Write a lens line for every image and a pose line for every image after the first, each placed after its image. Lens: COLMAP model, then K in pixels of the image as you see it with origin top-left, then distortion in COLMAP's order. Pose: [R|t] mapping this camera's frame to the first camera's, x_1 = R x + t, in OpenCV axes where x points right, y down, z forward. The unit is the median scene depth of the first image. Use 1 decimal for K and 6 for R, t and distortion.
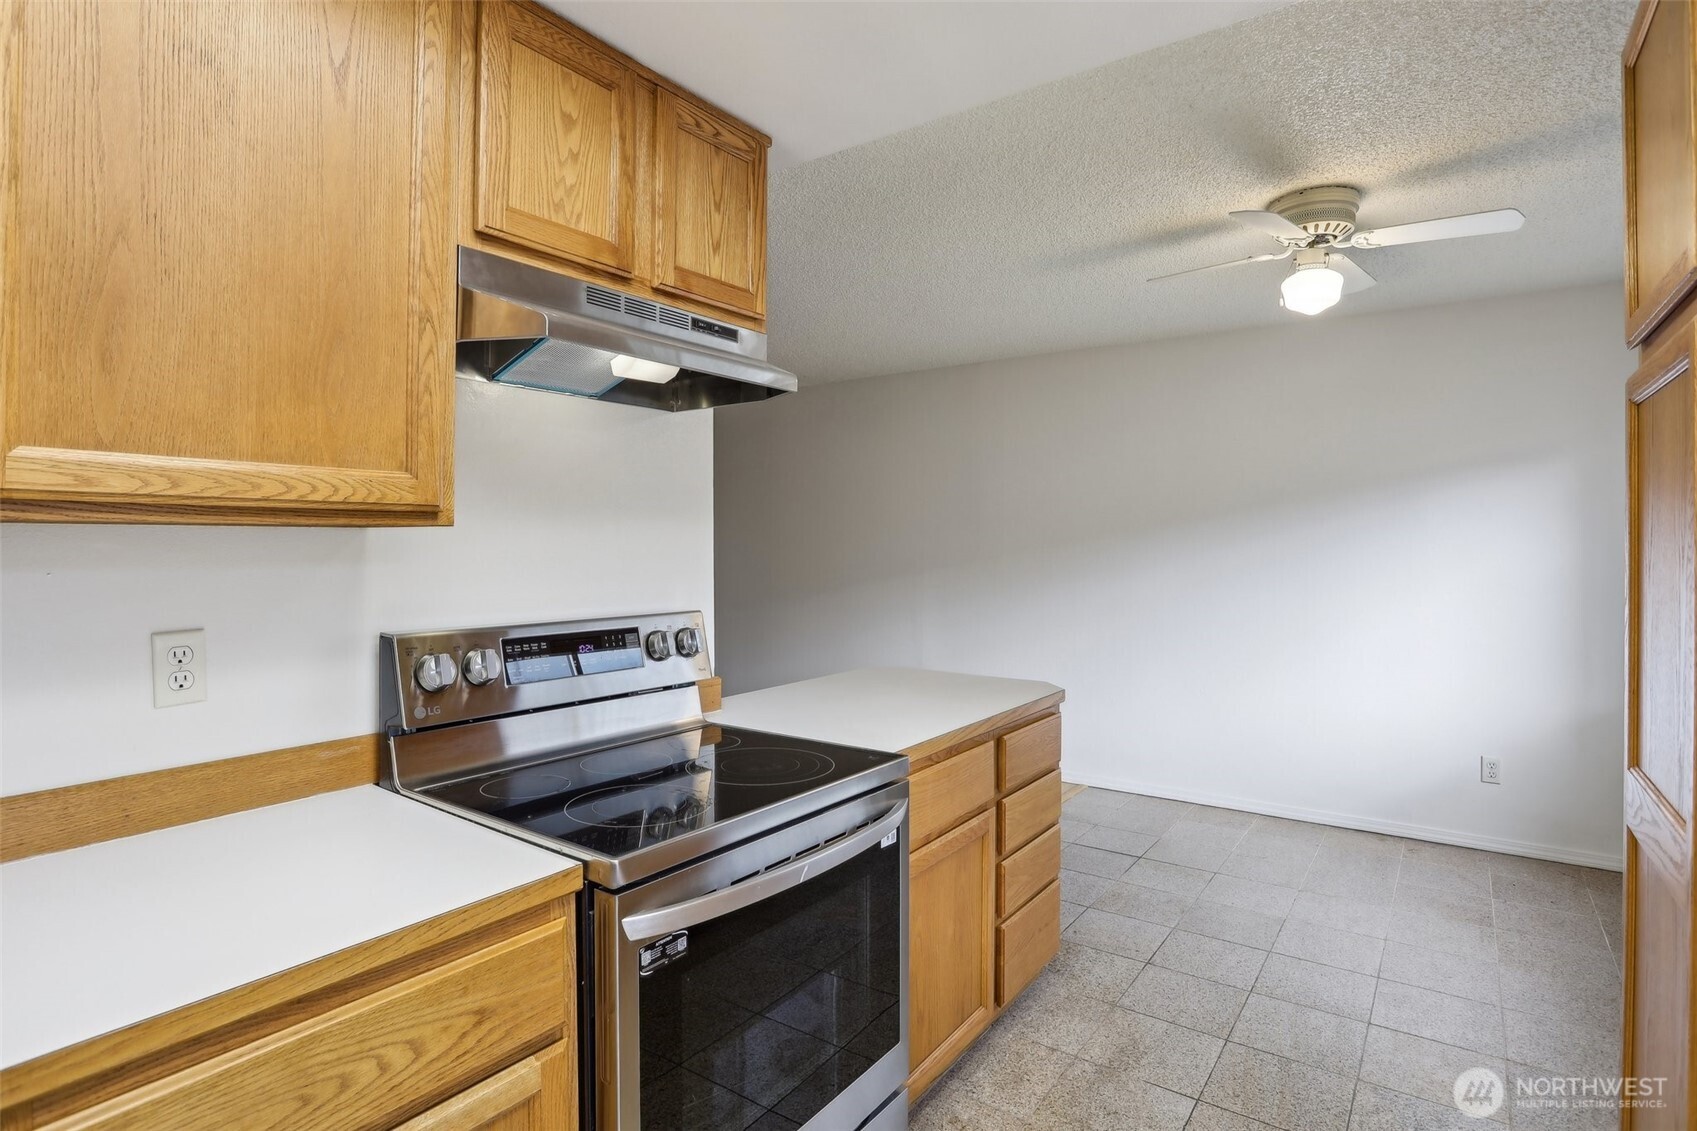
lens RADIAL K [[842.7, 0, 843.1], [0, 842.7, 546.7], [0, 0, 1]] dist [-0.020880, 0.001829]
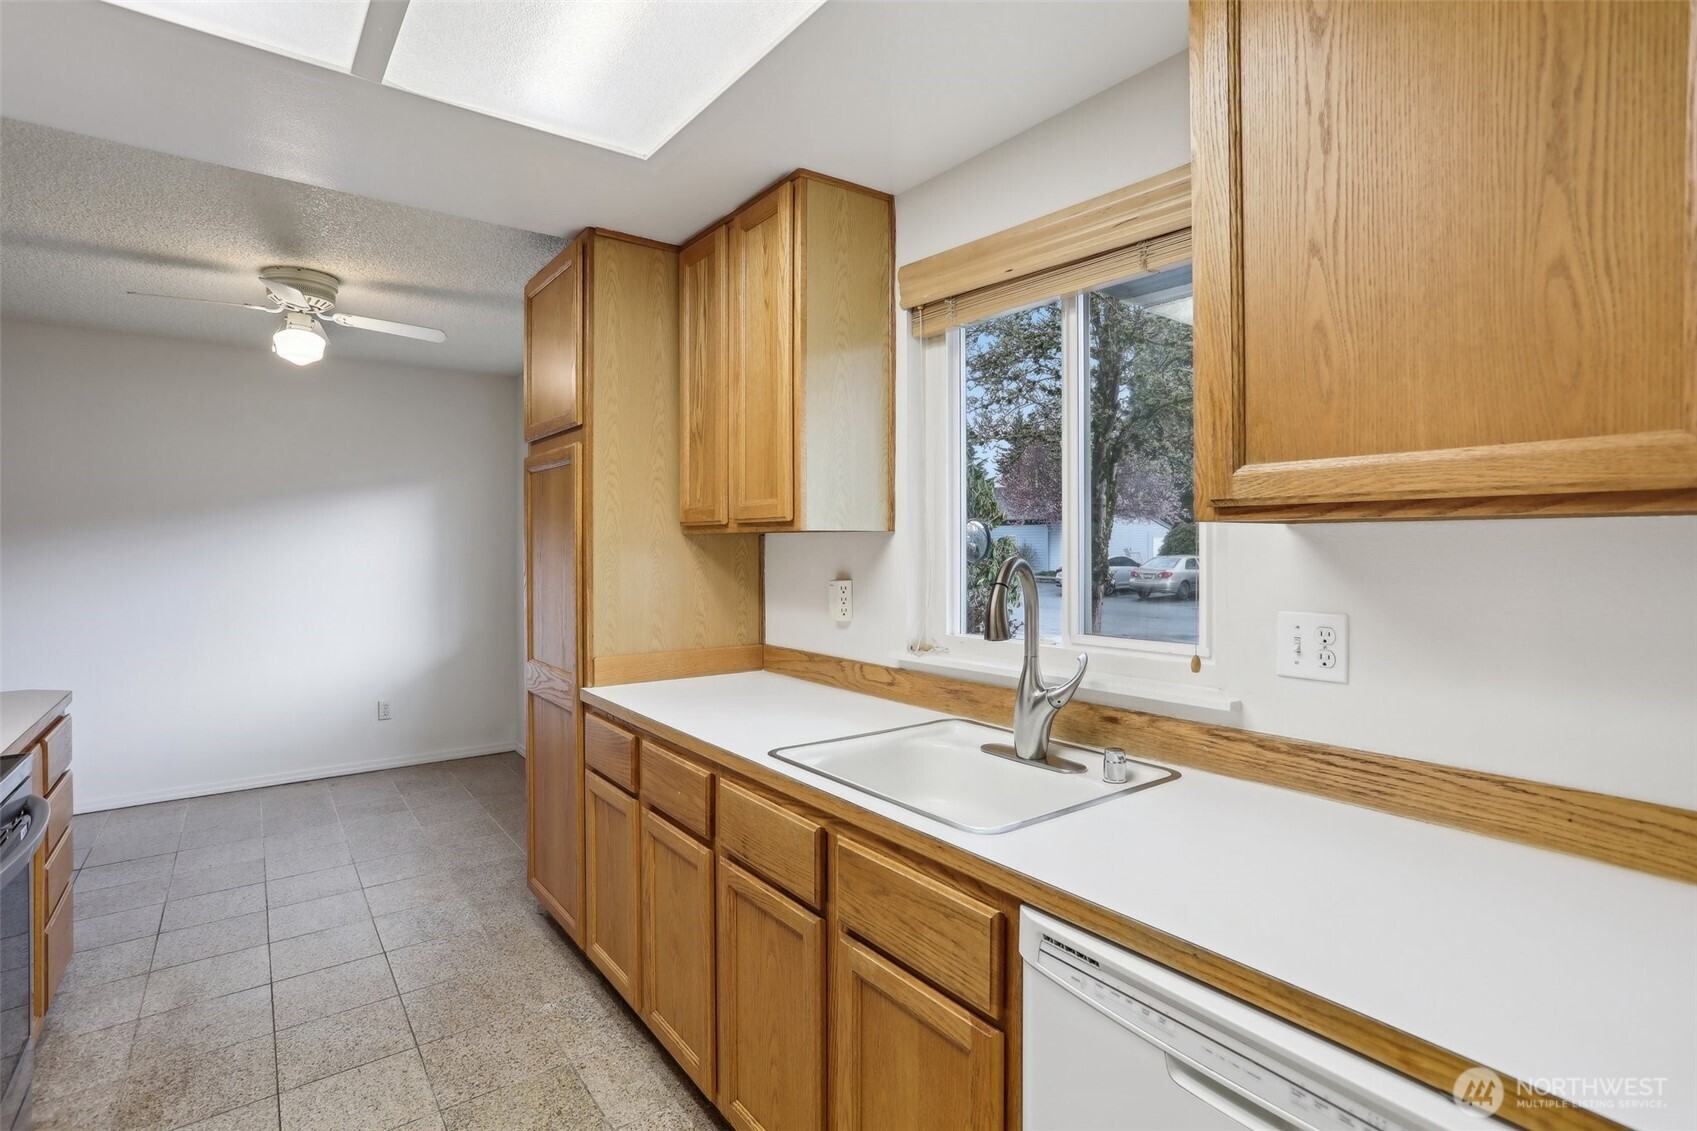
lens RADIAL K [[805.3, 0, 848.6], [0, 805.3, 547.1], [0, 0, 1]] dist [-0.047732, 0.016247]
pose [[0.280891, -0.002149, 0.959737, -0.363132], [0.002503, 0.999996, 0.001507, 0.000547], [-0.959736, 0.001979, 0.280895, -0.141323]]
